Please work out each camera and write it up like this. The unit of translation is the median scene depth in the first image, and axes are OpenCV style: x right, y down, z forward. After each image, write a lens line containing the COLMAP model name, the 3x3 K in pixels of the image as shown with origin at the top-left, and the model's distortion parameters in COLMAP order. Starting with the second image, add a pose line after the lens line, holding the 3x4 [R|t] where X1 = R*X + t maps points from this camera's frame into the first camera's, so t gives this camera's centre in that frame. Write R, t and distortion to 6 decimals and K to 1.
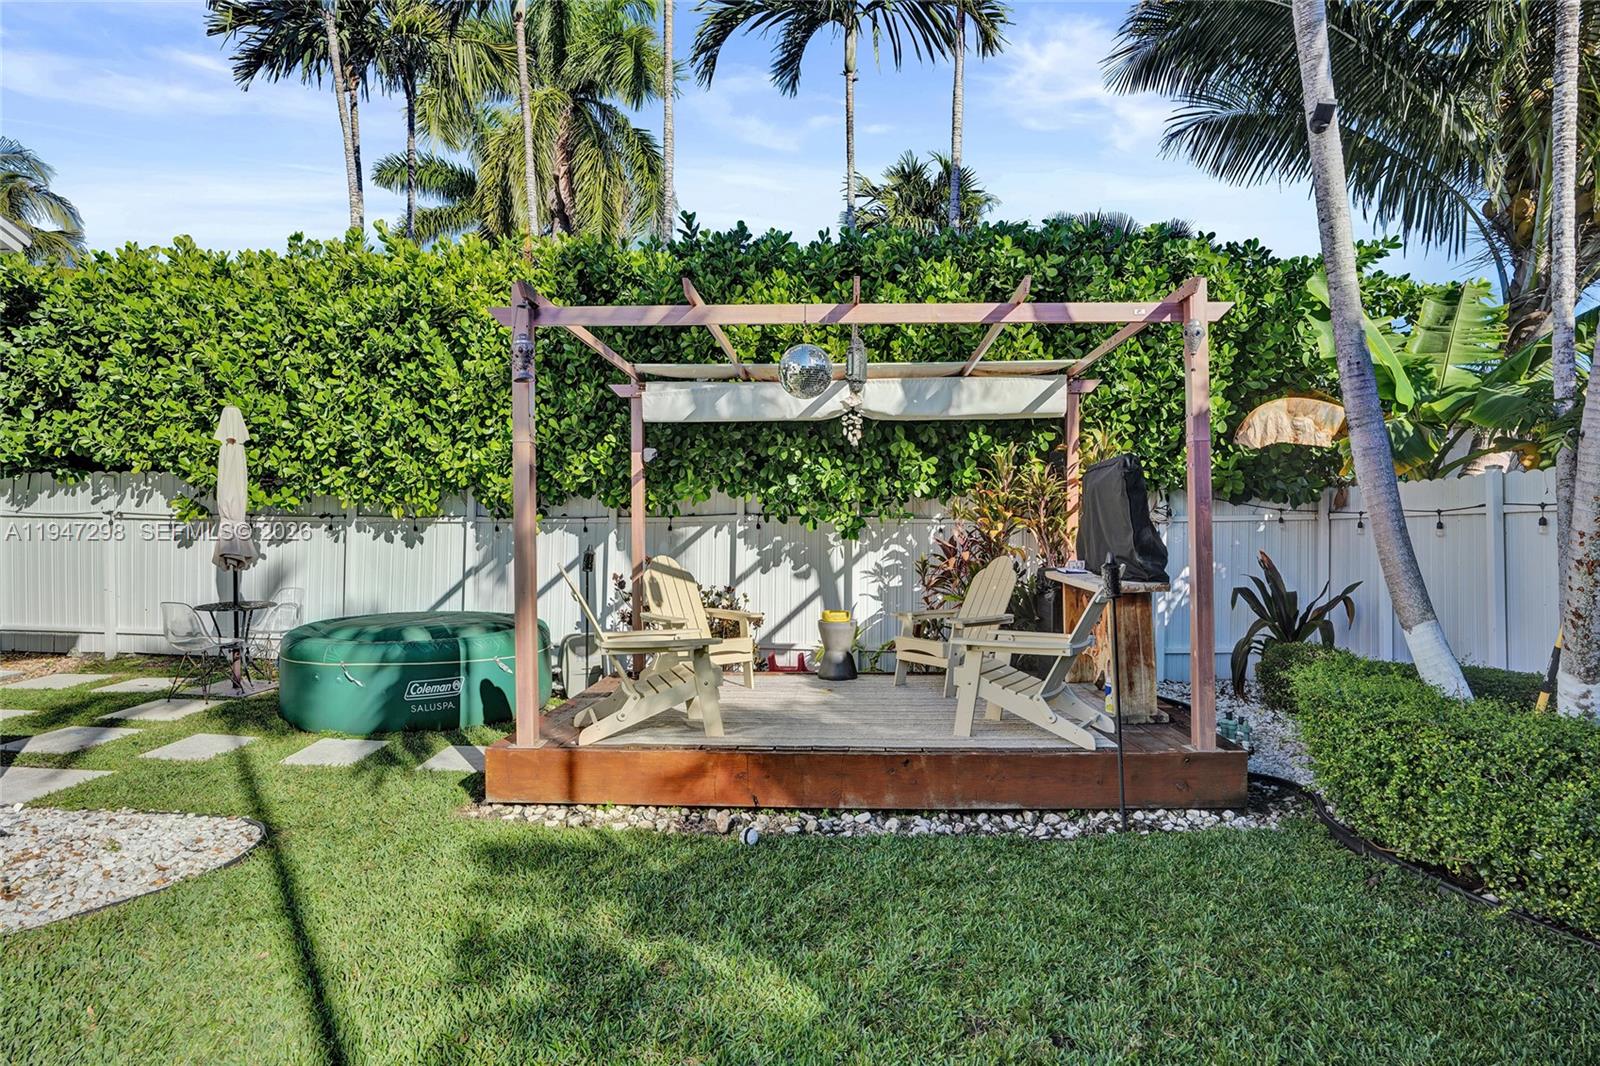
lens RADIAL K [[843.5, 0, 807.5], [0, 843.5, 526.2], [0, 0, 1]] dist [-0.032348, 0.004493]
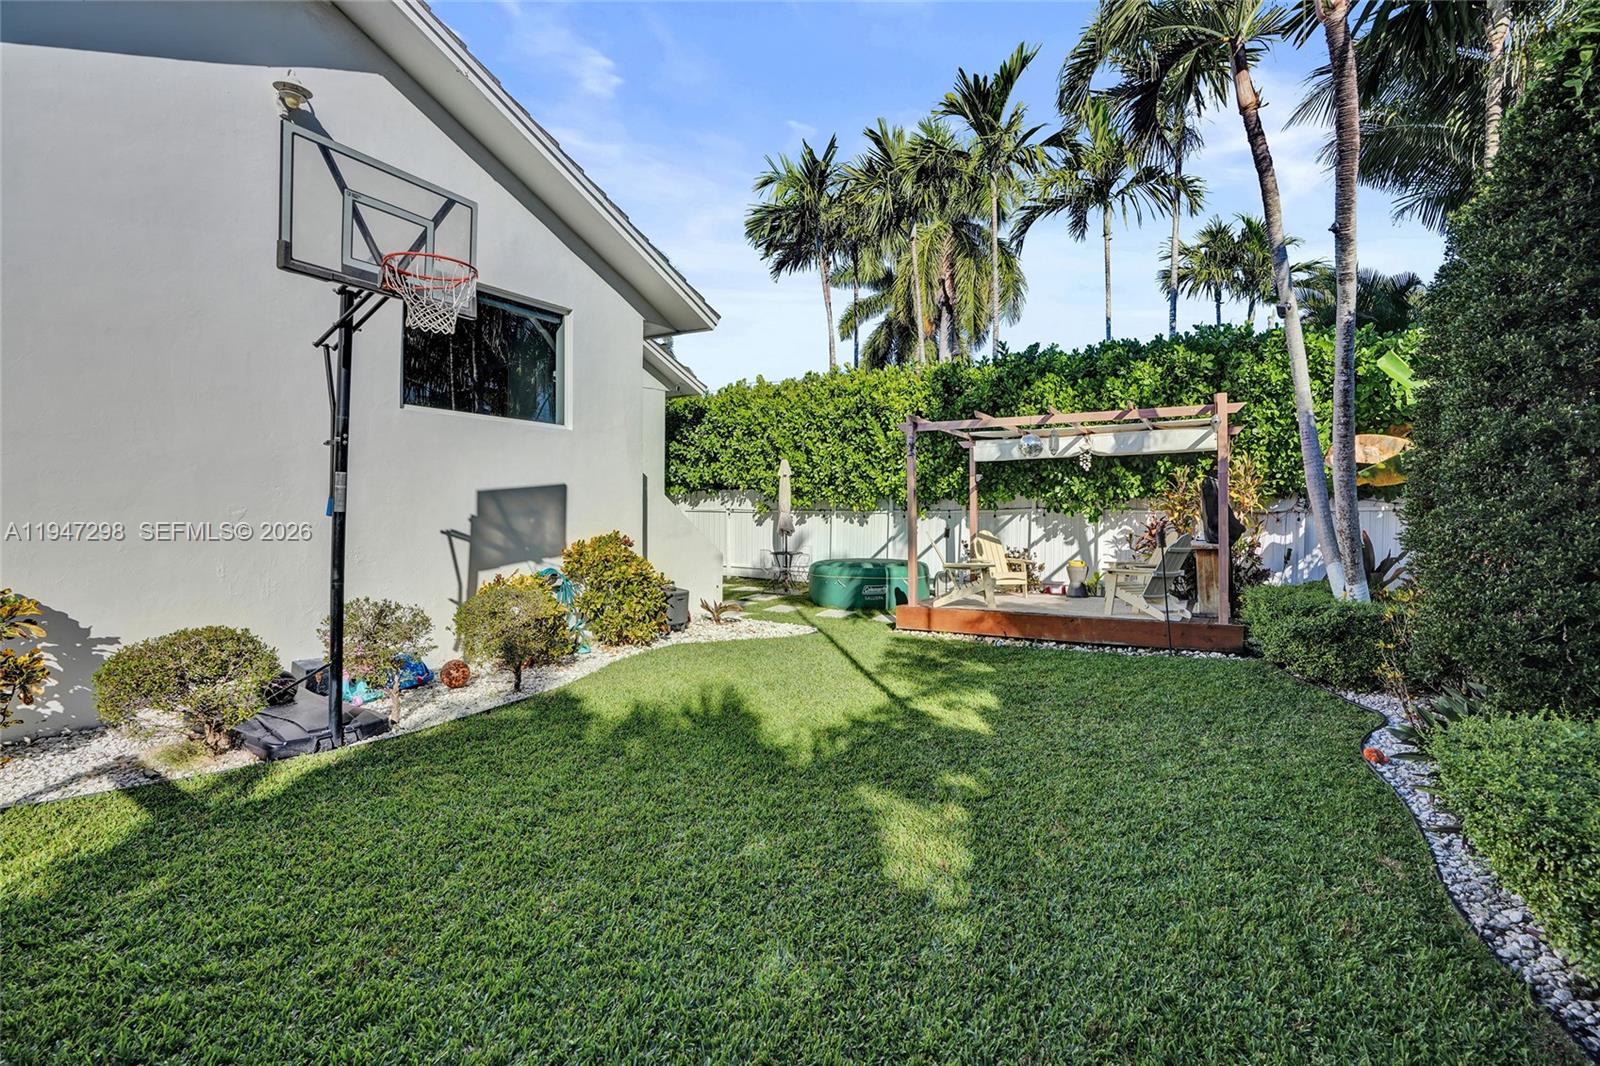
lens RADIAL K [[760.8, 0, 798.6], [0, 760.8, 530.3], [0, 0, 1]] dist [-0.029275, 0.003266]
pose [[0.875748, 0.006996, -0.482717, 0.274112], [0.004081, 0.999752, 0.021894, -0.004779], [0.482751, -0.021144, 0.875503, -0.675823]]
